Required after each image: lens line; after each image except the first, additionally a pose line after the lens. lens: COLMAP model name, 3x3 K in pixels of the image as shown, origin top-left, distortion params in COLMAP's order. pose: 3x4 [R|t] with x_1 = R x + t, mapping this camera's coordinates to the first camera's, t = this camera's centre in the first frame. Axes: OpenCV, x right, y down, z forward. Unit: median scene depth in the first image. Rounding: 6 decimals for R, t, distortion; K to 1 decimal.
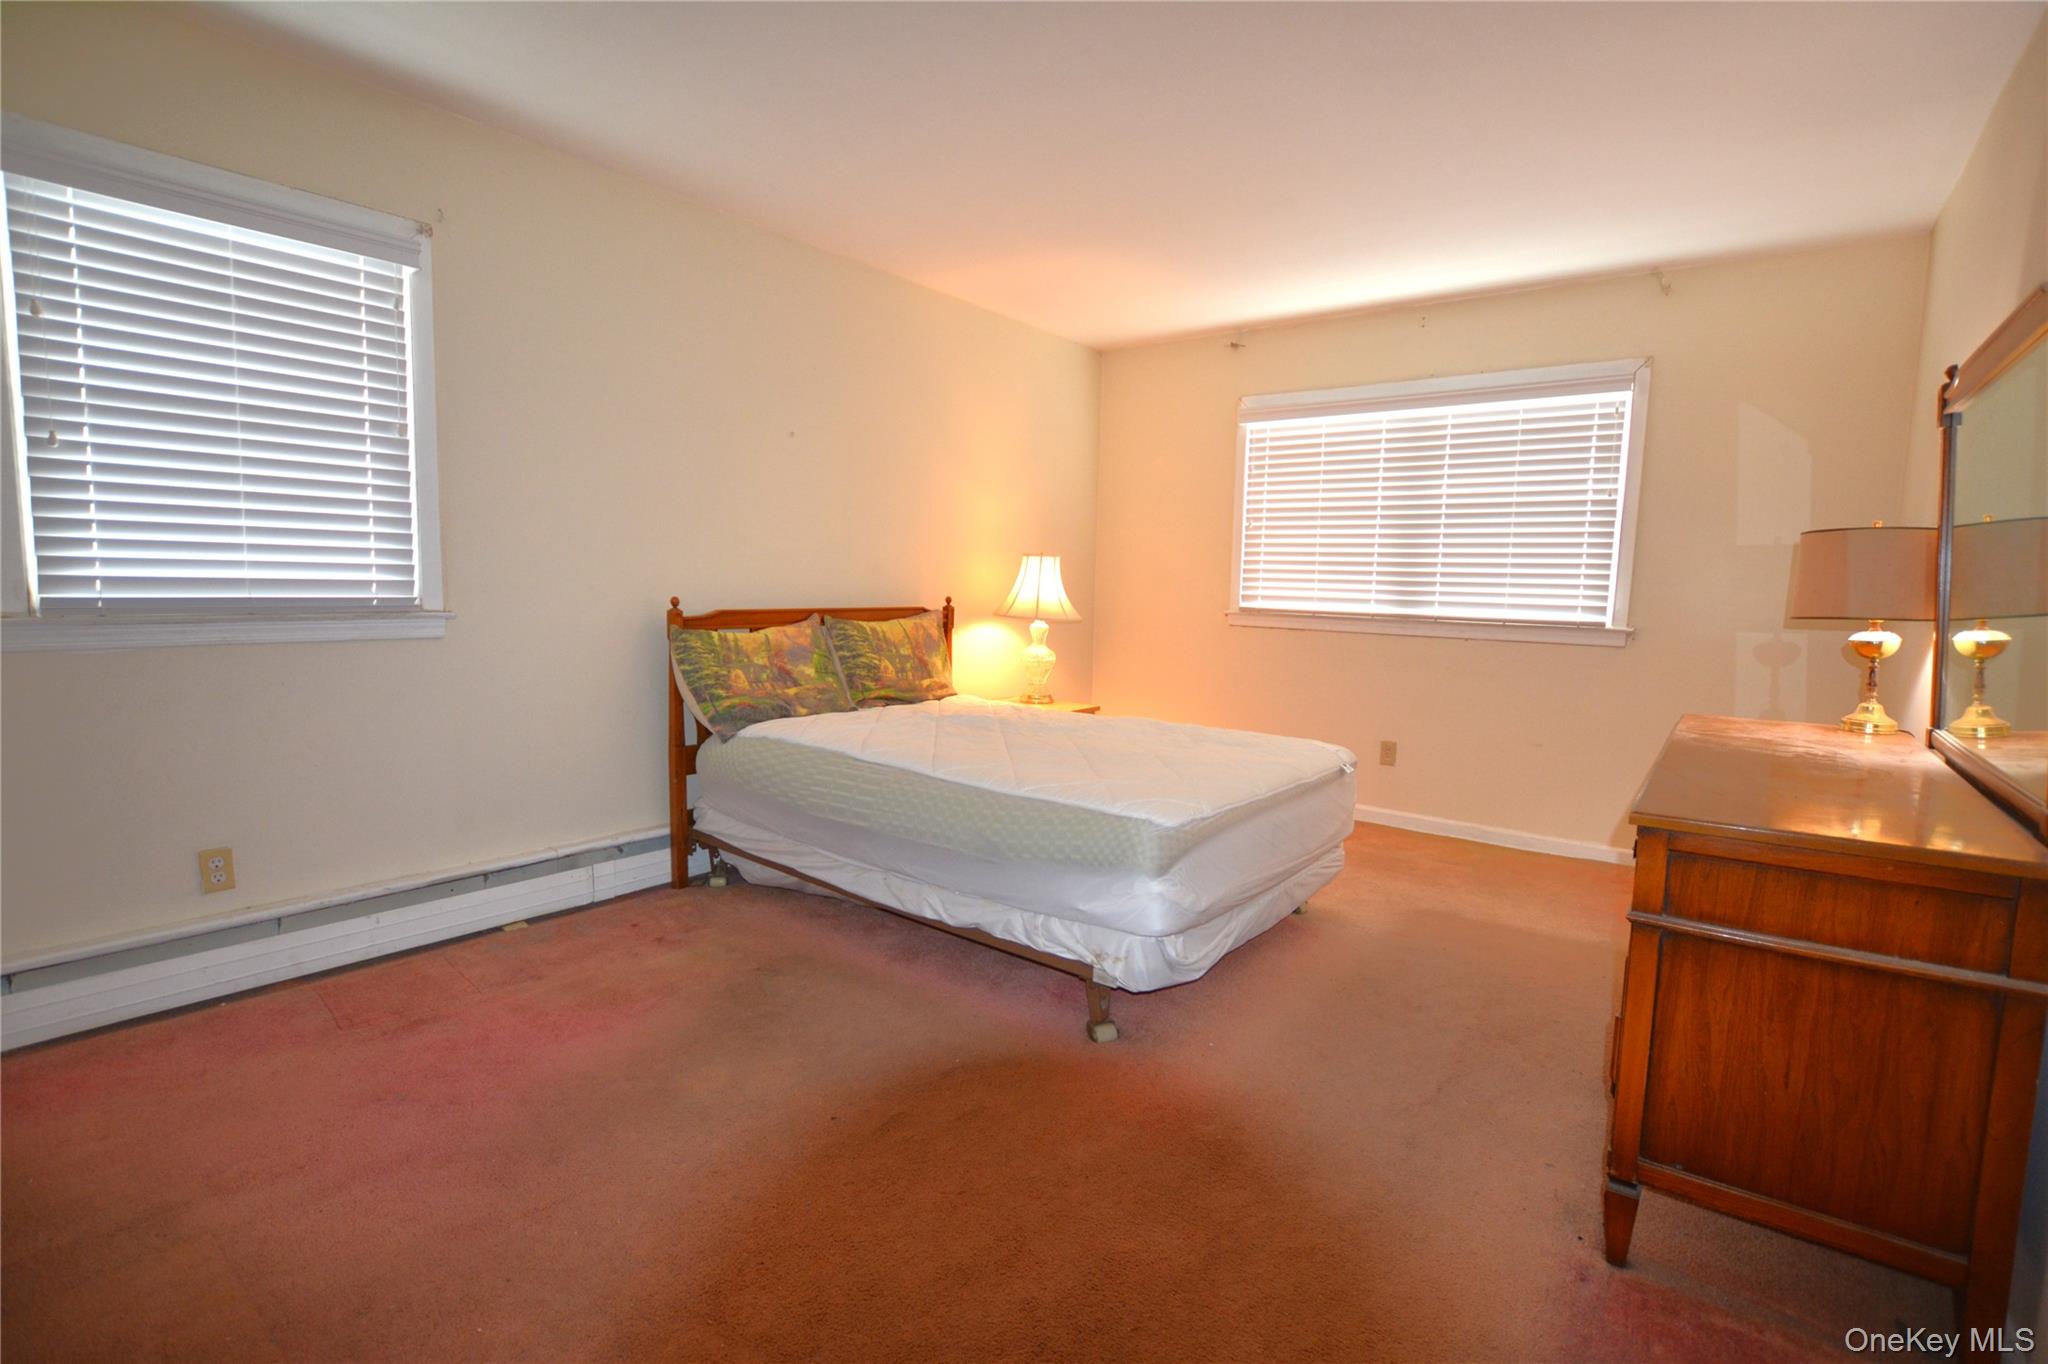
lens RADIAL K [[973.8, 0, 1024.0], [0, 973.8, 682.0], [0, 0, 1]] dist [-0.002193, -0.000485]
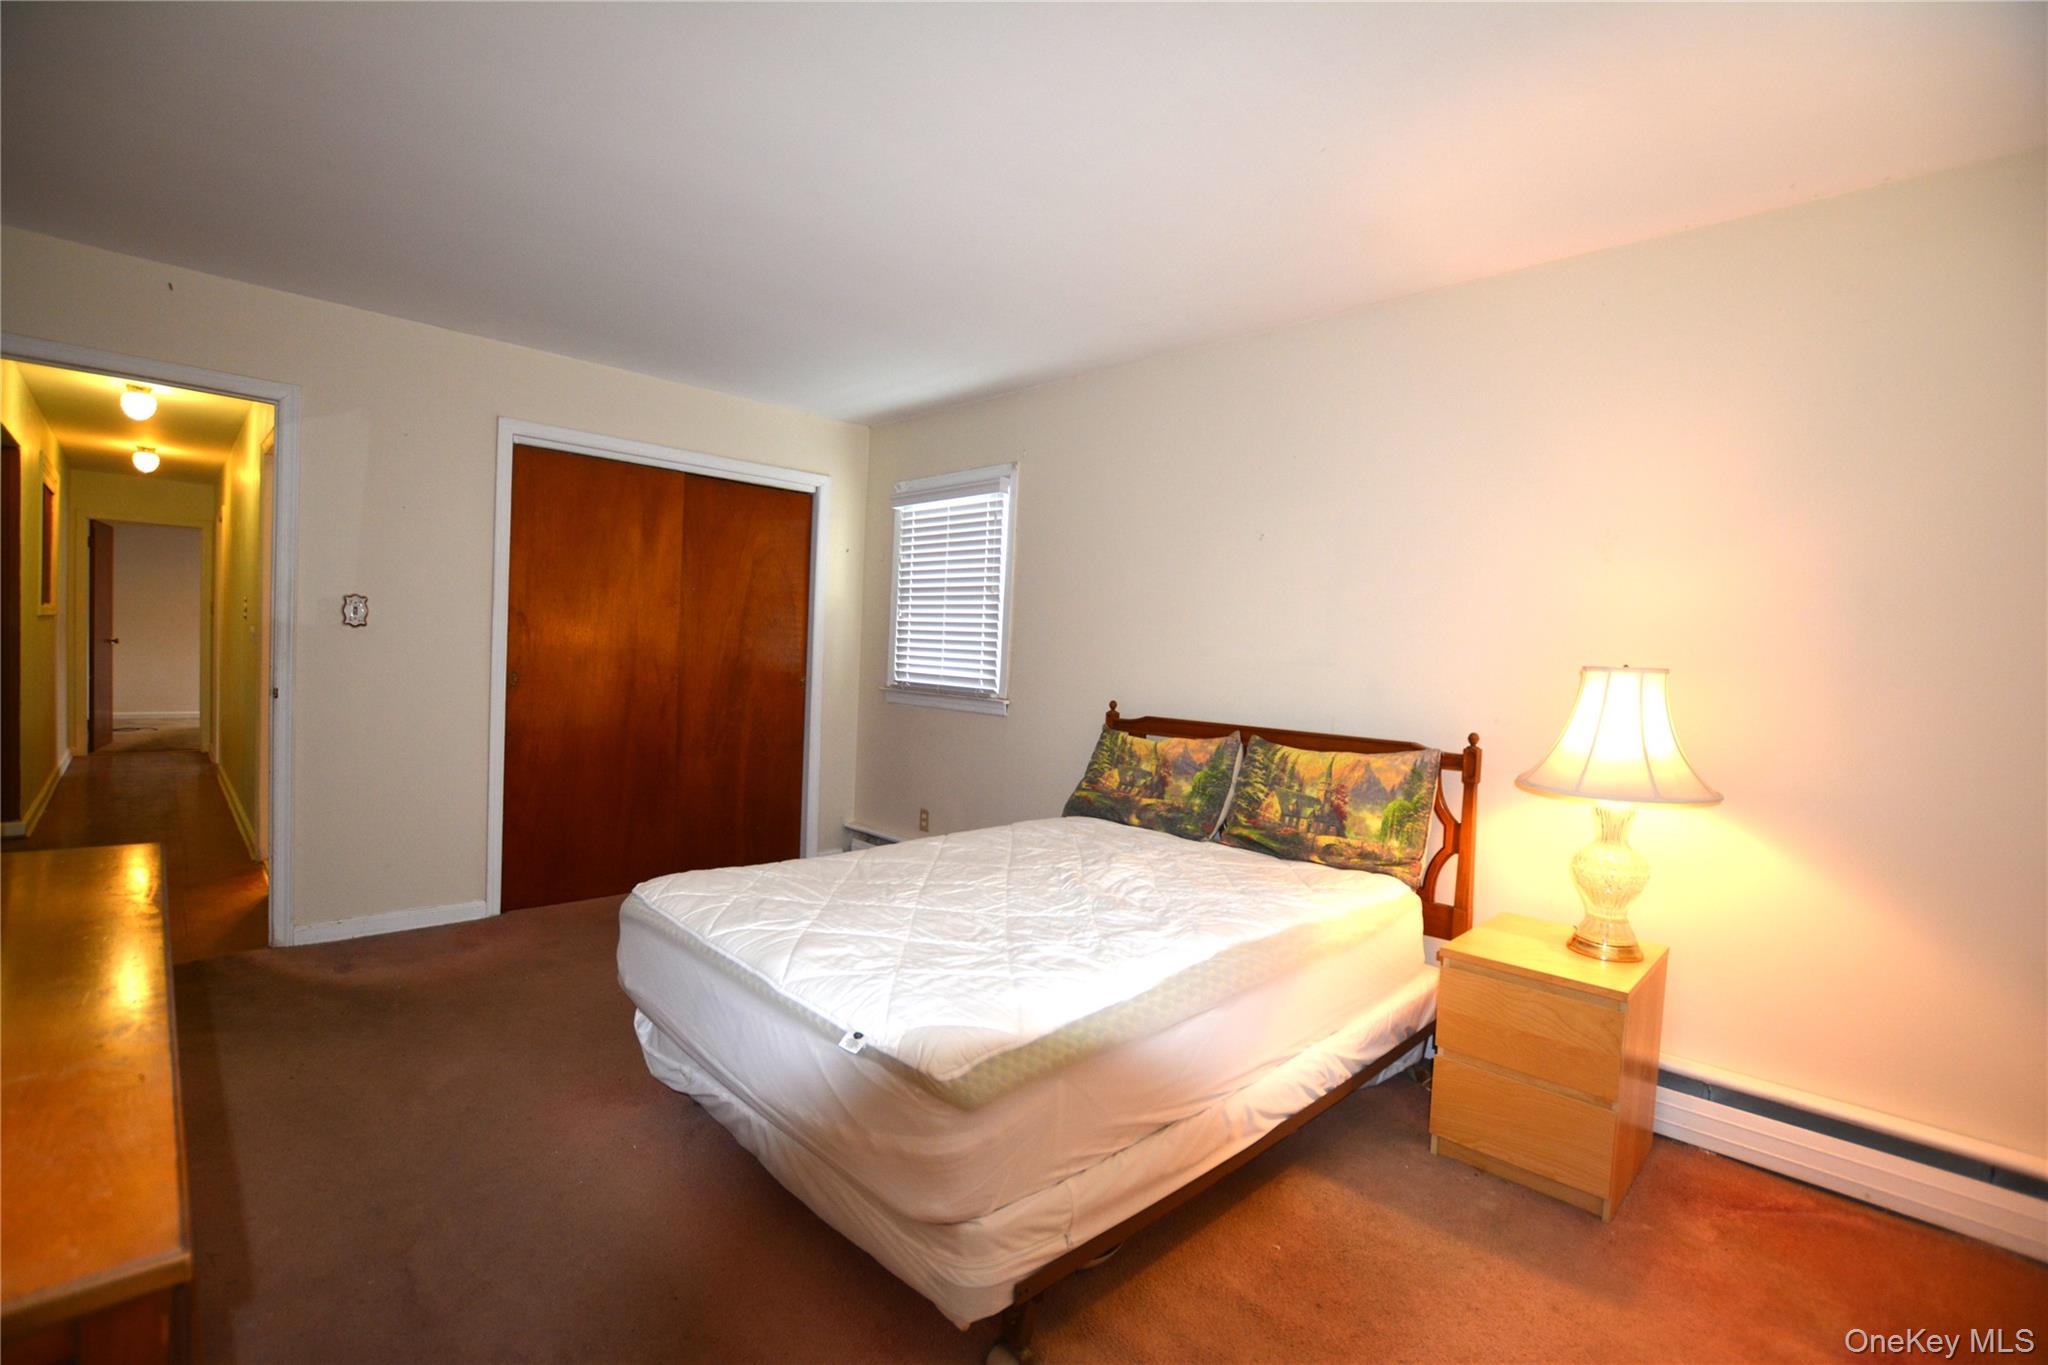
lens RADIAL K [[973.8, 0, 1024.0], [0, 973.8, 682.5], [0, 0, 1]] dist [-0.002193, -0.000485]
pose [[-0.159861, 0.003608, -0.987133, 0.792264], [-0.151795, 0.988010, 0.028194, -0.123704], [0.975399, 0.154349, -0.157396, 1.060109]]
